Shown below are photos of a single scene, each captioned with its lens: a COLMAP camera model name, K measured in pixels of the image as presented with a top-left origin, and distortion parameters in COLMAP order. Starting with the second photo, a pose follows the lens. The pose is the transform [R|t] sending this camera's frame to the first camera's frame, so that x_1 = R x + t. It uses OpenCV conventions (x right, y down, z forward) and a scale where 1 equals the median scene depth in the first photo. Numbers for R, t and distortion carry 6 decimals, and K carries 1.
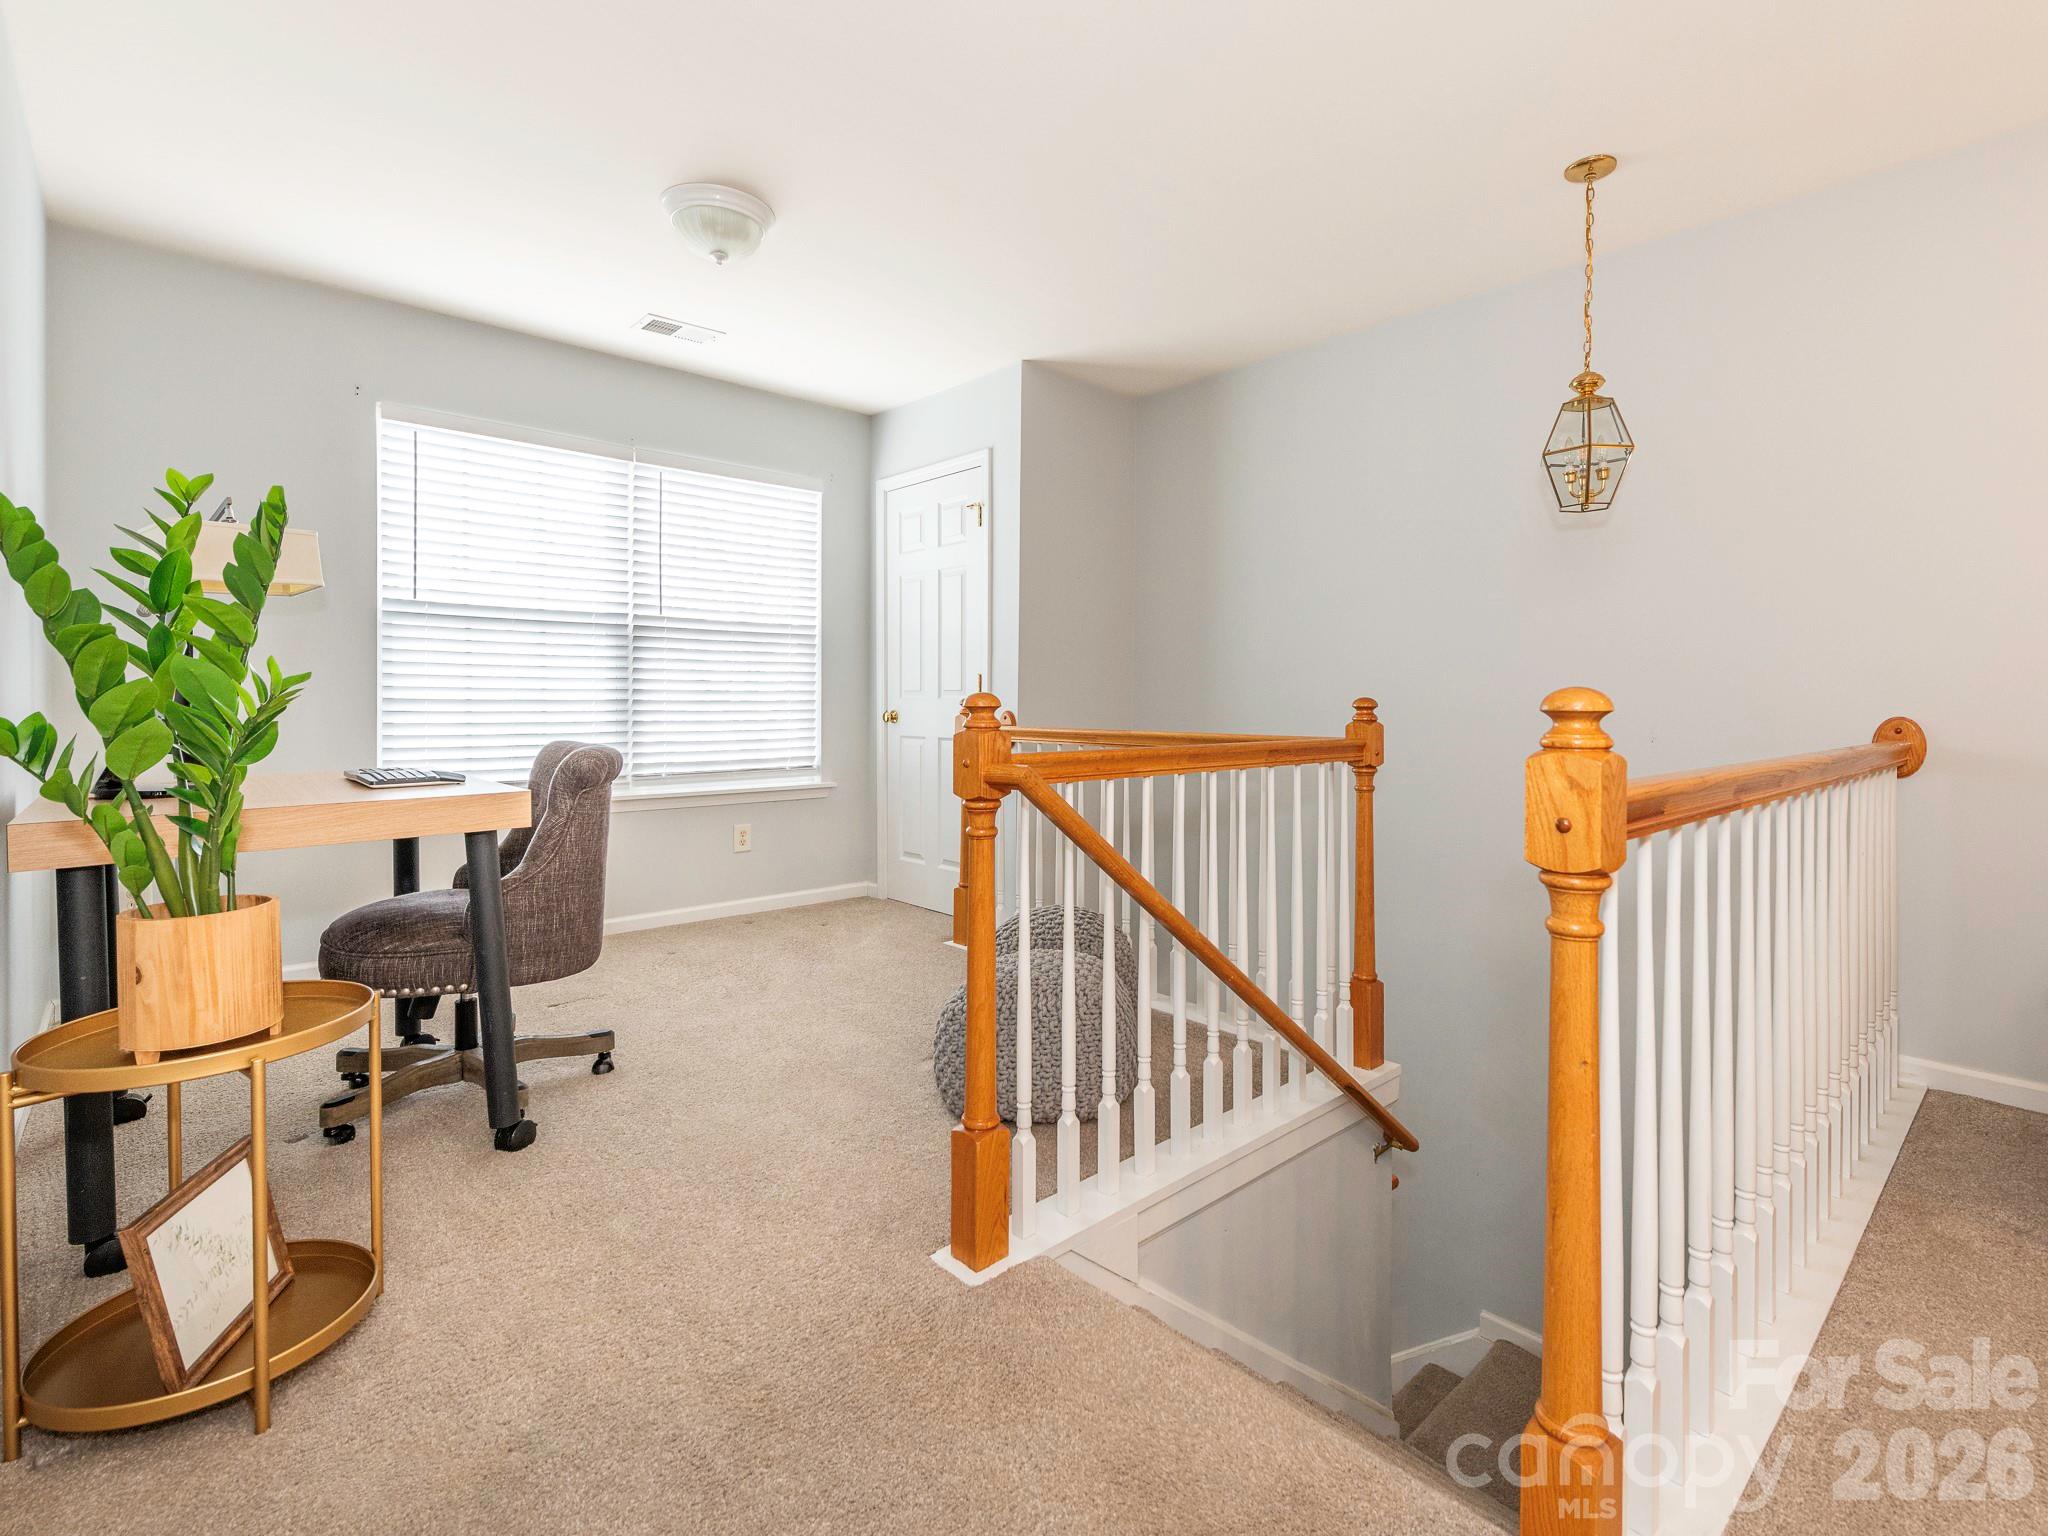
lens RADIAL K [[955.2, 0, 1067.8], [0, 955.2, 713.4], [0, 0, 1]] dist [0.011999, -0.001334]
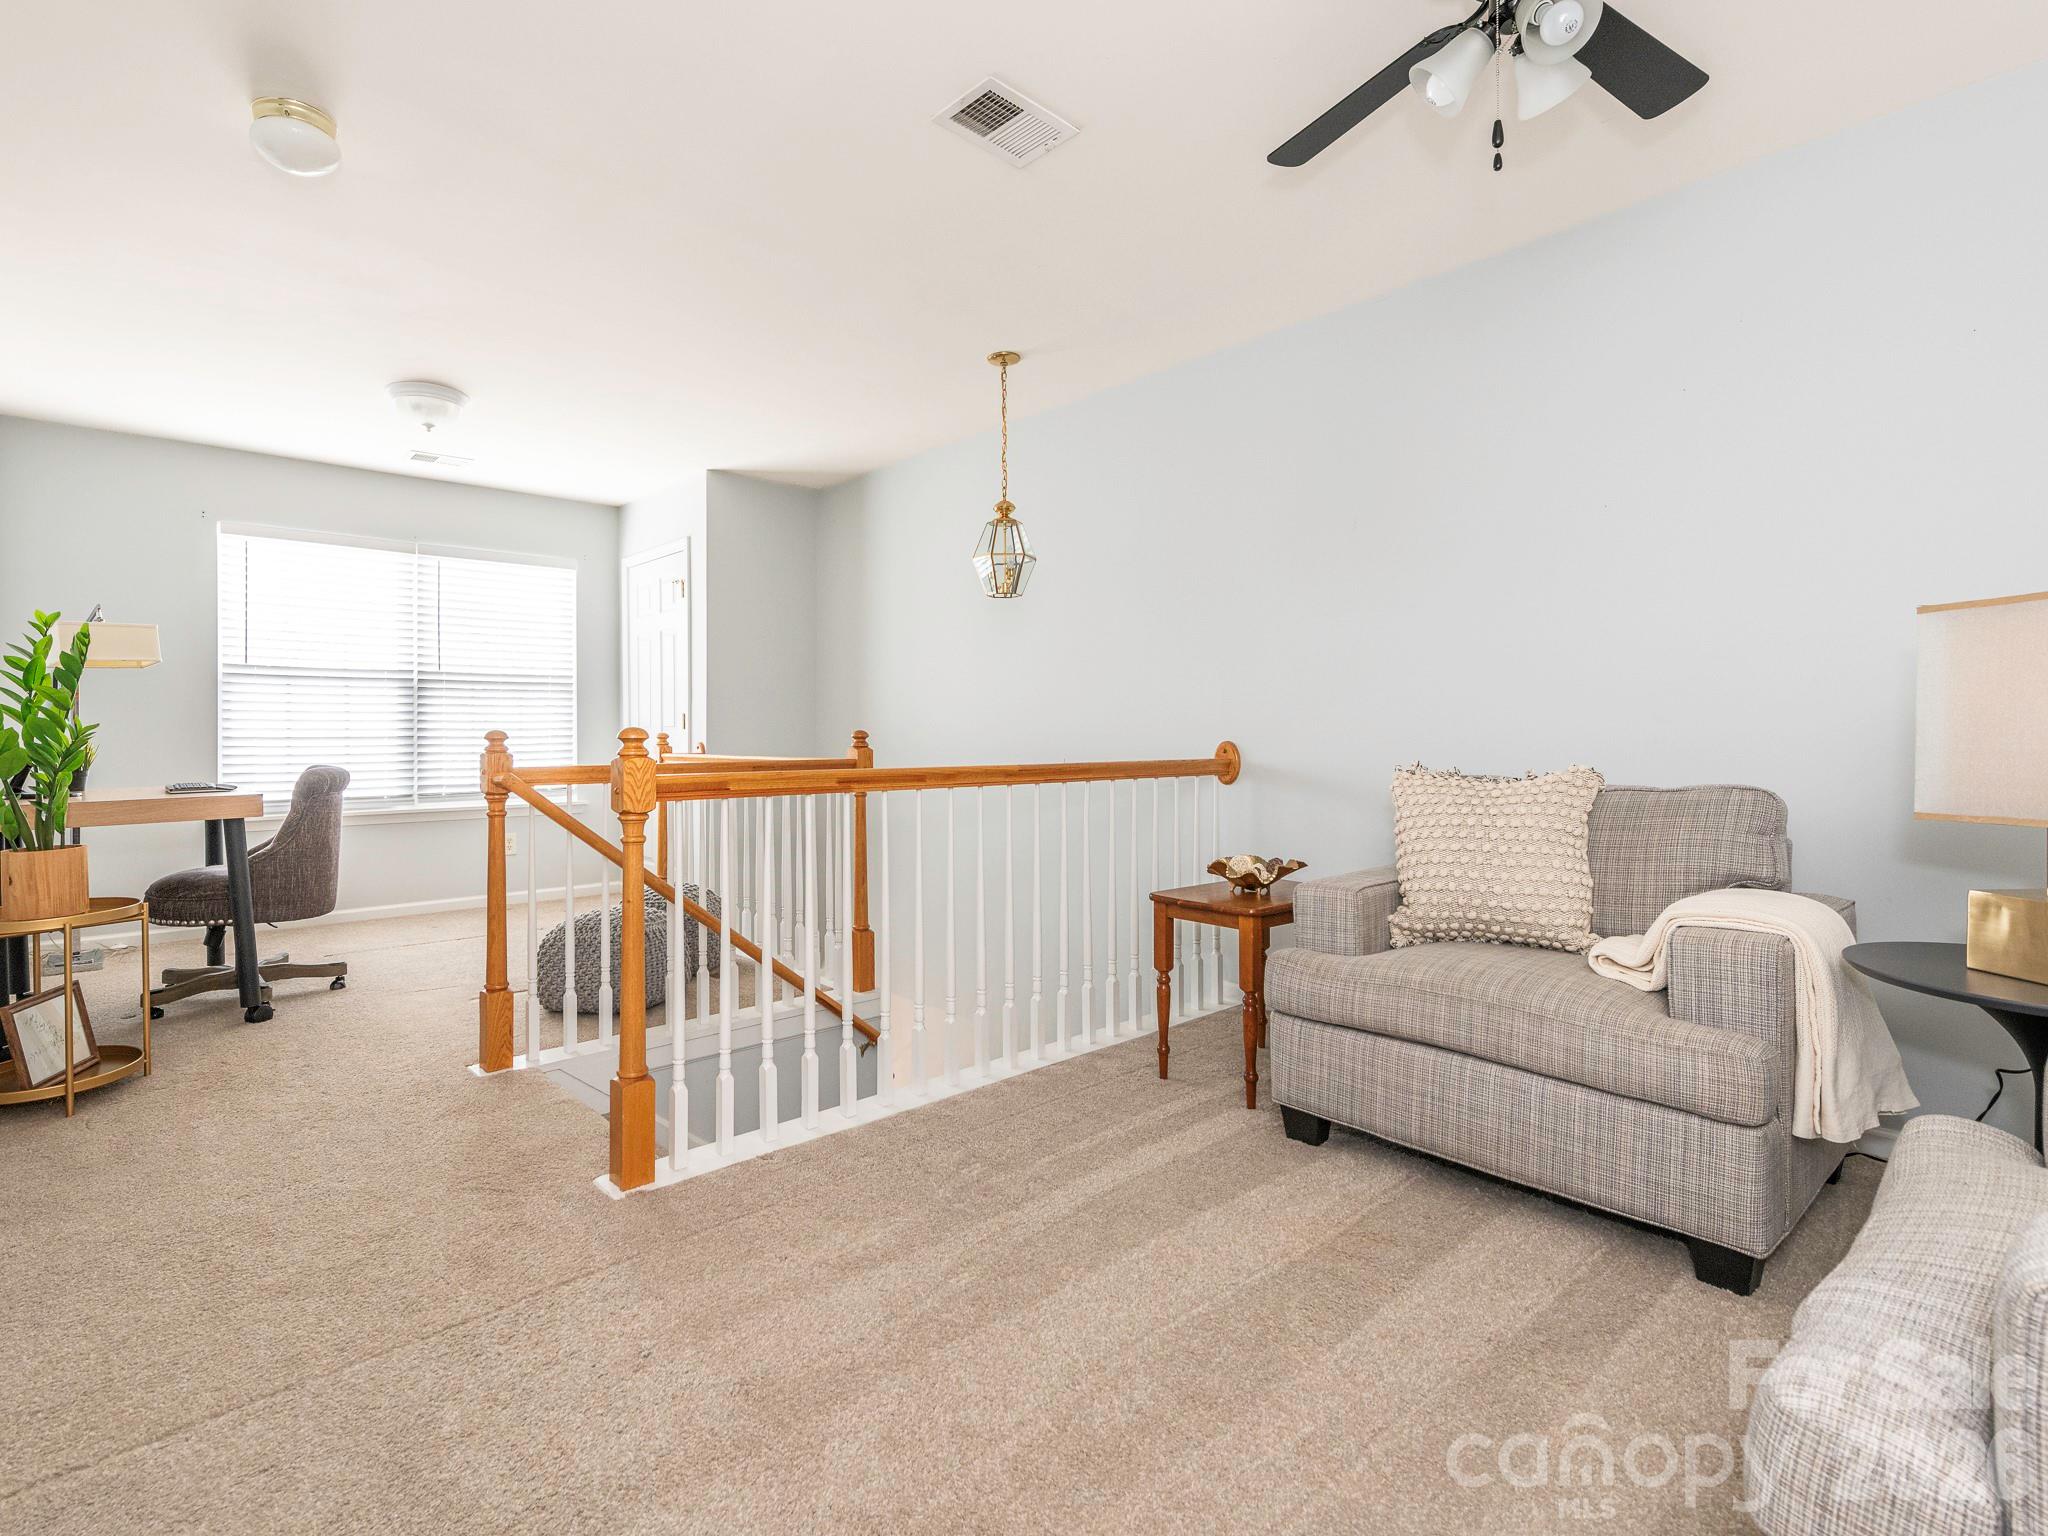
lens RADIAL K [[973.3, 0, 936.3], [0, 973.3, 734.6], [0, 0, 1]] dist [0.010464, 0.000033]
pose [[0.997922, -0.008056, -0.063929, 0.523305], [0.007271, 0.999896, -0.012493, 0.008507], [0.064023, 0.012003, 0.997876, -0.436799]]
